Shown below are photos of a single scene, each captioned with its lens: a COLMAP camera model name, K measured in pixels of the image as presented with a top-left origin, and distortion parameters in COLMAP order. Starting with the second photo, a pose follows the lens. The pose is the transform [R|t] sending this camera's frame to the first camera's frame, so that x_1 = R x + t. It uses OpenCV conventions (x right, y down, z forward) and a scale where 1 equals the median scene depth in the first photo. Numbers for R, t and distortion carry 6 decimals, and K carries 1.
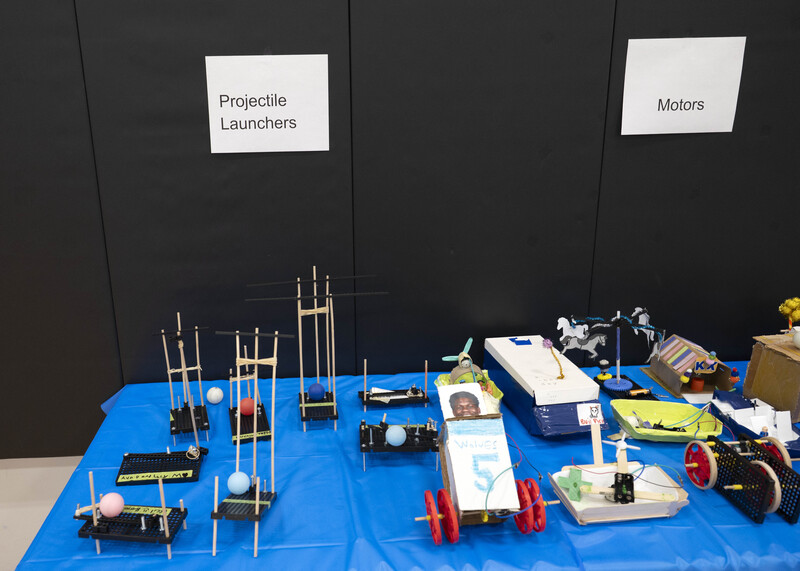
lens RADIAL K [[711.7, 0, 400.0], [0, 711.7, 285.5], [0, 0, 1]] dist [0.013680, 0.004727]
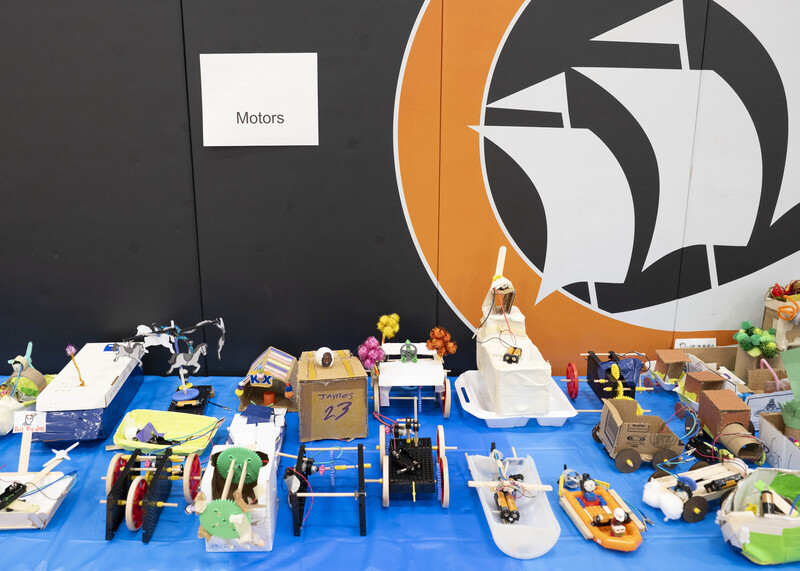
lens RADIAL K [[717.3, 0, 400.0], [0, 717.3, 253.6], [0, 0, 1]] dist [-0.006638, -0.006632]
pose [[0.994809, 0.032459, -0.096445, 0.692835], [-0.035918, 0.998764, -0.034348, -0.034623], [0.095211, 0.037634, 0.994746, 0.020330]]
